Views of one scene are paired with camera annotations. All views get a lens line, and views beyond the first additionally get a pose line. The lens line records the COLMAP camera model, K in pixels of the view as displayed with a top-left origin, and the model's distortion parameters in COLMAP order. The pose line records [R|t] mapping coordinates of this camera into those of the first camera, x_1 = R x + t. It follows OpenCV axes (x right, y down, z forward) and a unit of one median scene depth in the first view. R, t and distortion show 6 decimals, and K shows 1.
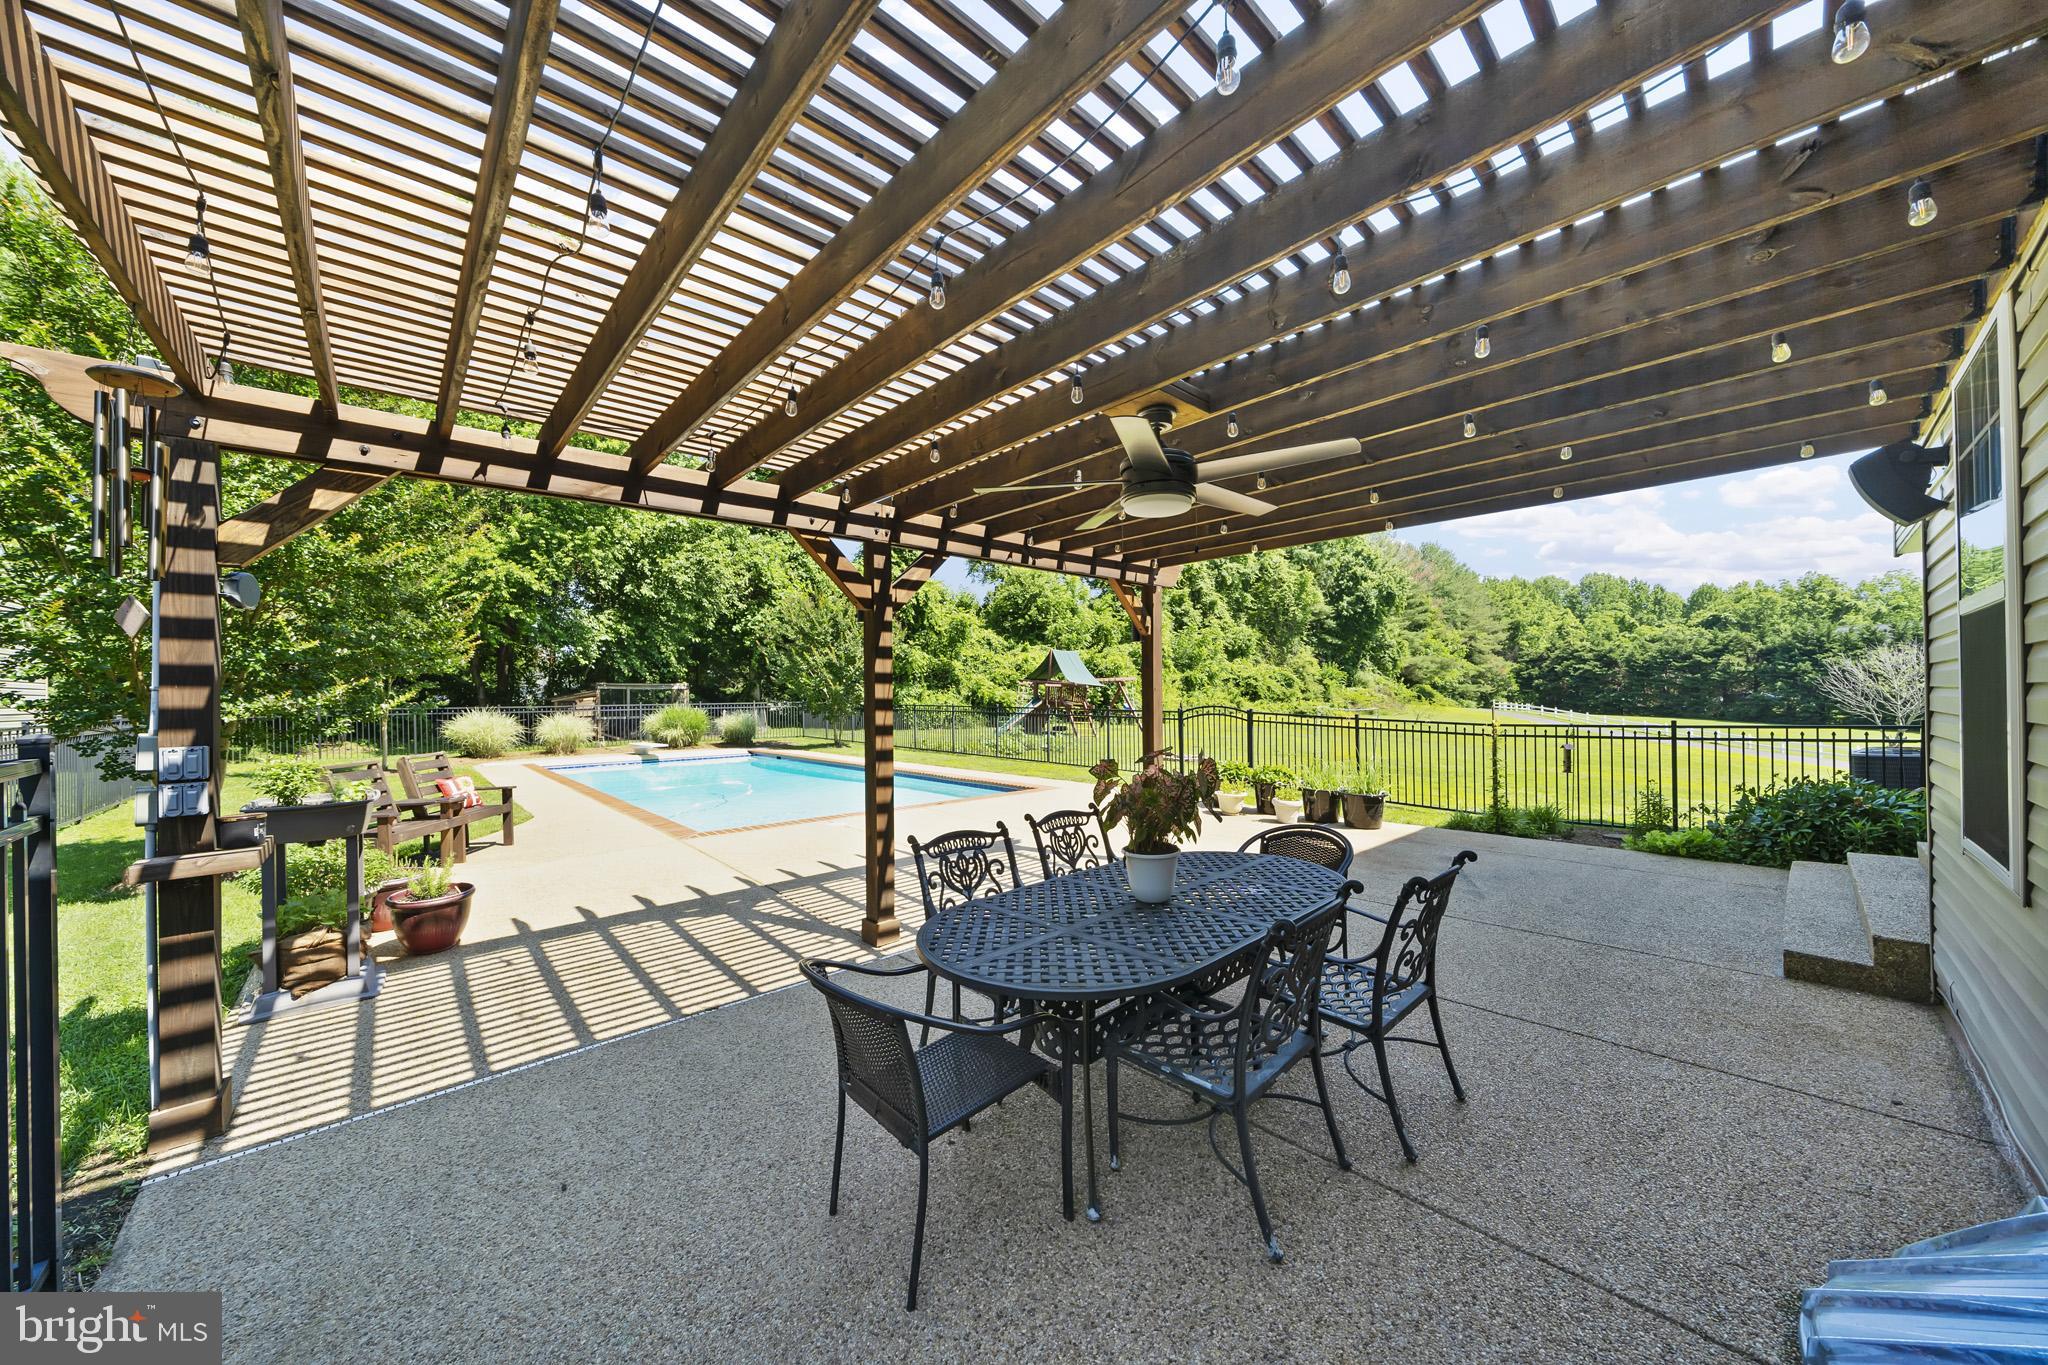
lens RADIAL K [[714.0, 0, 1032.2], [0, 714.0, 693.9], [0, 0, 1]] dist [-0.001033, 0.000420]
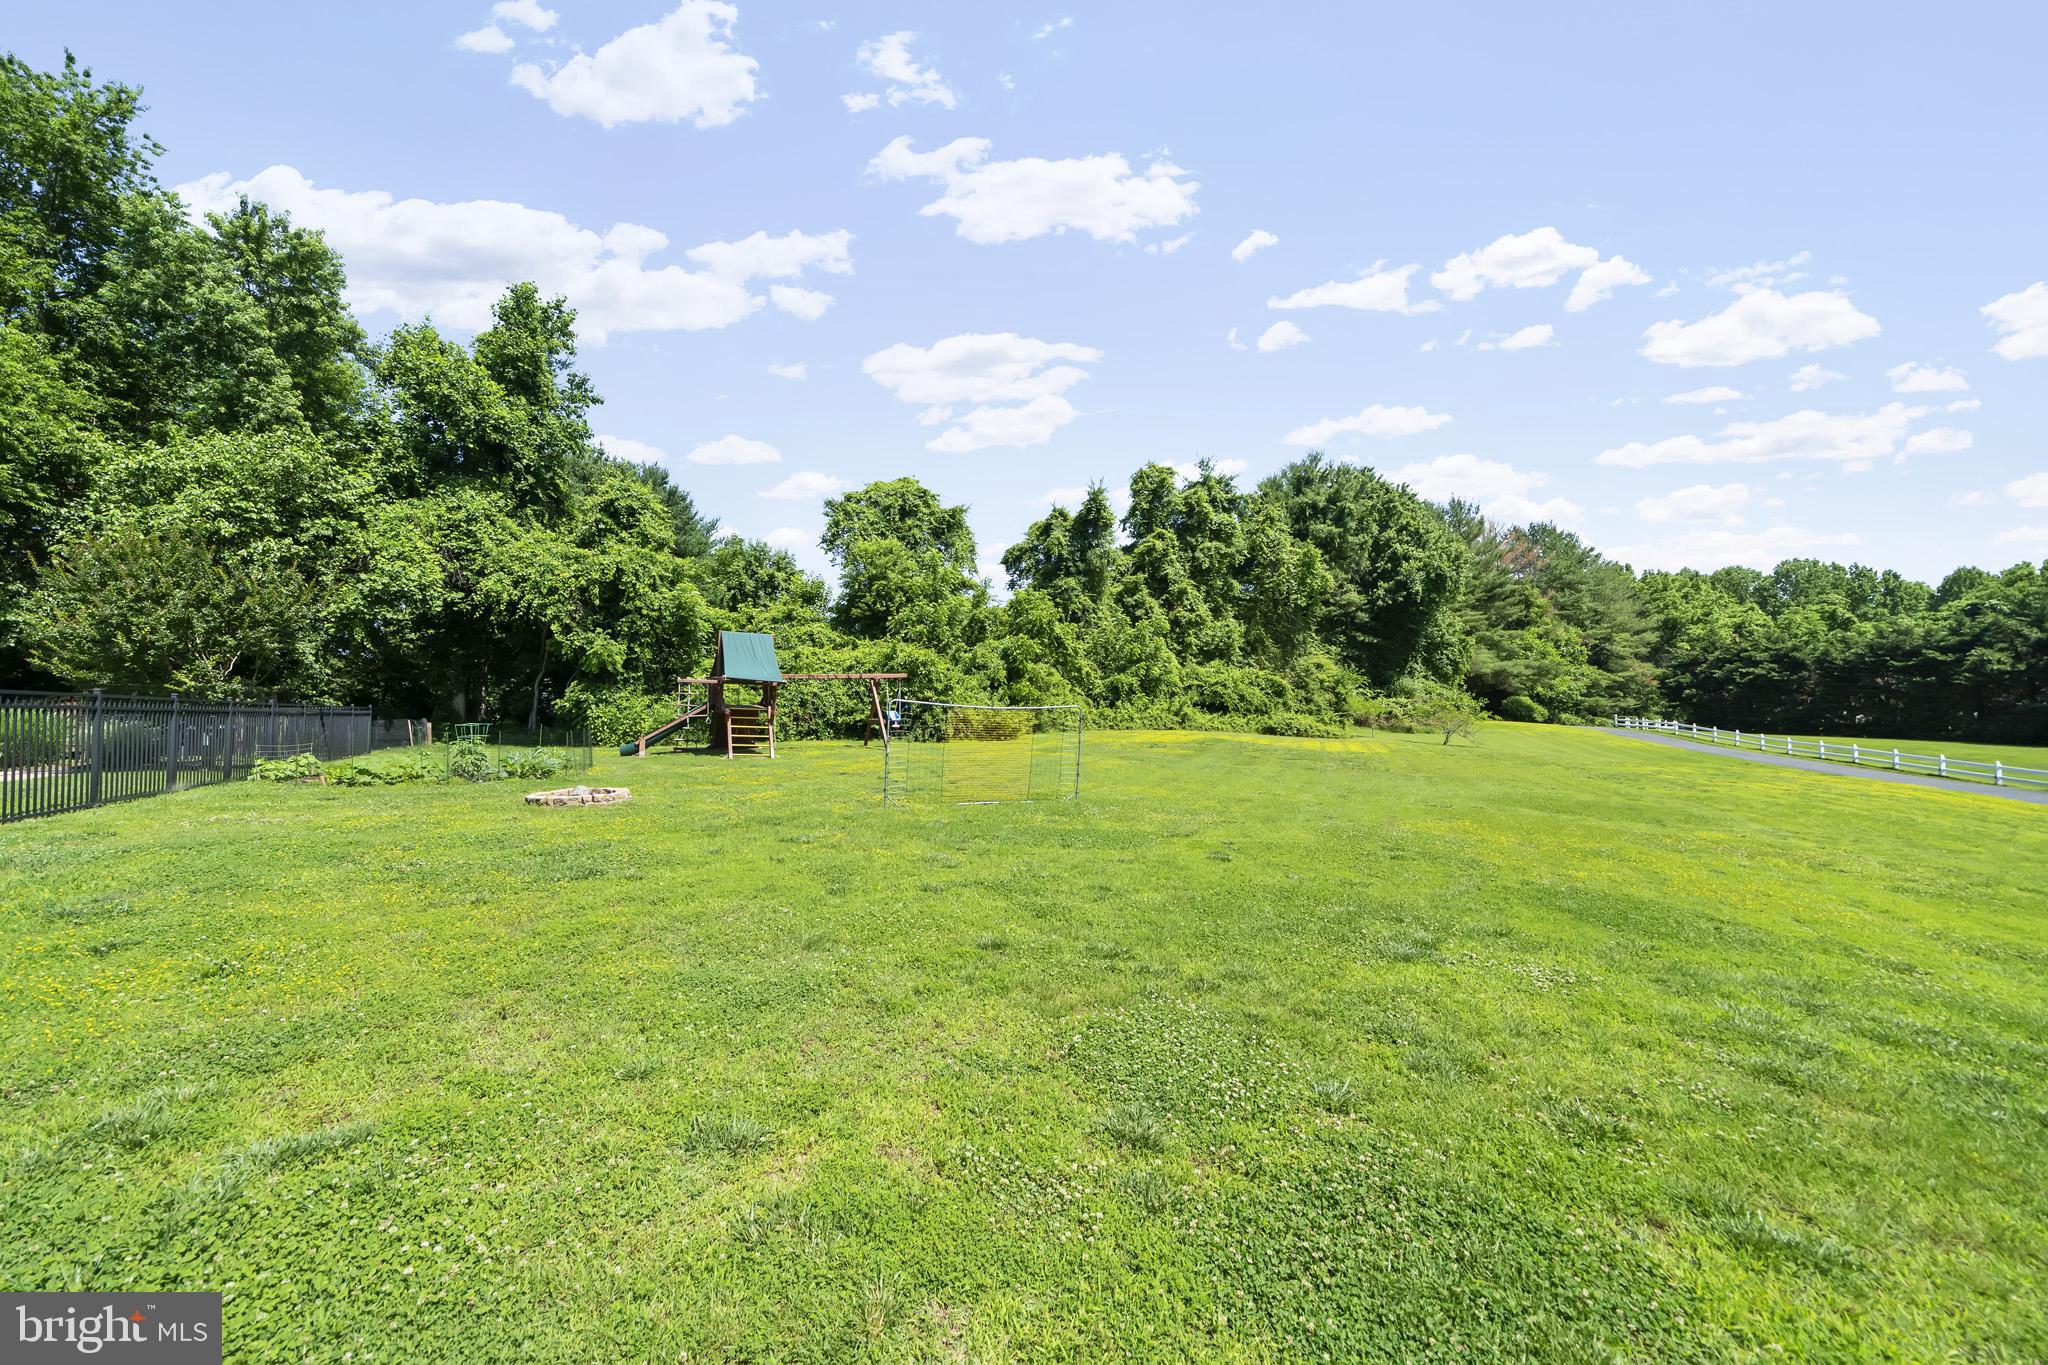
lens RADIAL K [[714.0, 0, 1026.0], [0, 714.0, 697.5], [0, 0, 1]] dist [-0.001033, 0.000420]
pose [[0.984792, -0.007654, -0.173568, 0.159360], [0.003313, 0.999675, -0.025287, 0.007231], [0.173705, 0.024328, 0.984497, 0.136923]]
